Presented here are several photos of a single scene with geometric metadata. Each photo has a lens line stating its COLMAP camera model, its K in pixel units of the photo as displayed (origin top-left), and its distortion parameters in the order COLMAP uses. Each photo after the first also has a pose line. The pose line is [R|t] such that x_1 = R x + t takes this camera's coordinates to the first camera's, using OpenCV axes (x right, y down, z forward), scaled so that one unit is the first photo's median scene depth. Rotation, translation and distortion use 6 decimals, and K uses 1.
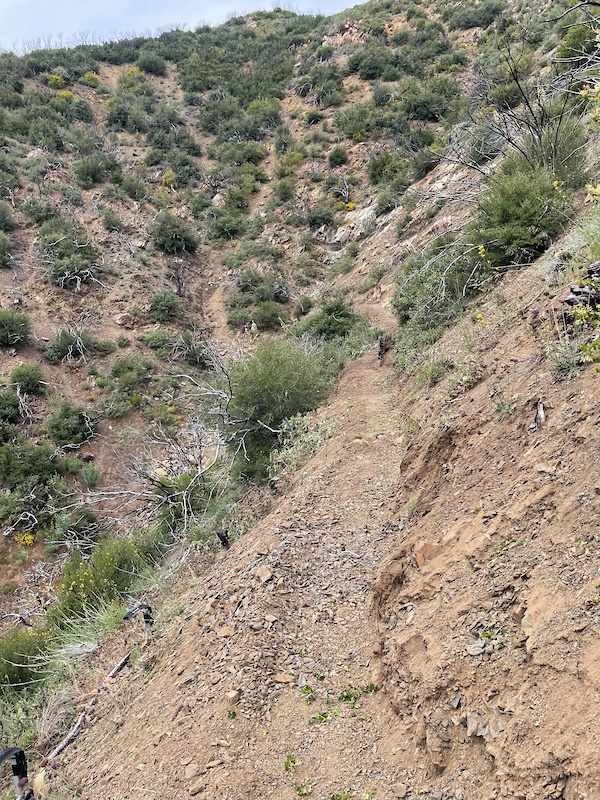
lens RADIAL K [[604.7, 0, 303.9], [0, 604.7, 399.5], [0, 0, 1]] dist [0.070544, -0.005211]
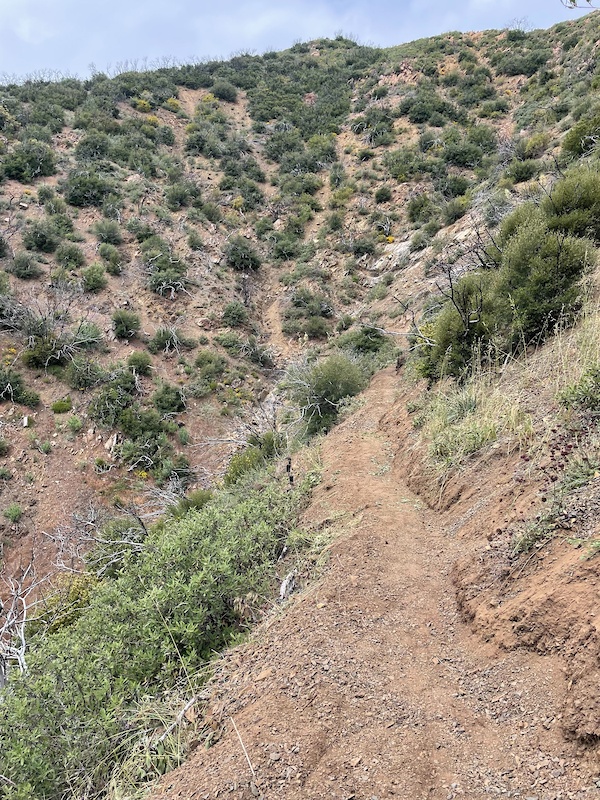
lens RADIAL K [[604.7, 0, 297.5], [0, 604.7, 401.9], [0, 0, 1]] dist [0.070544, -0.005211]
pose [[0.994952, 0.086066, -0.051599, -0.013829], [-0.086063, 0.996287, 0.002289, 0.010415], [0.051604, 0.002163, 0.998665, -0.182844]]
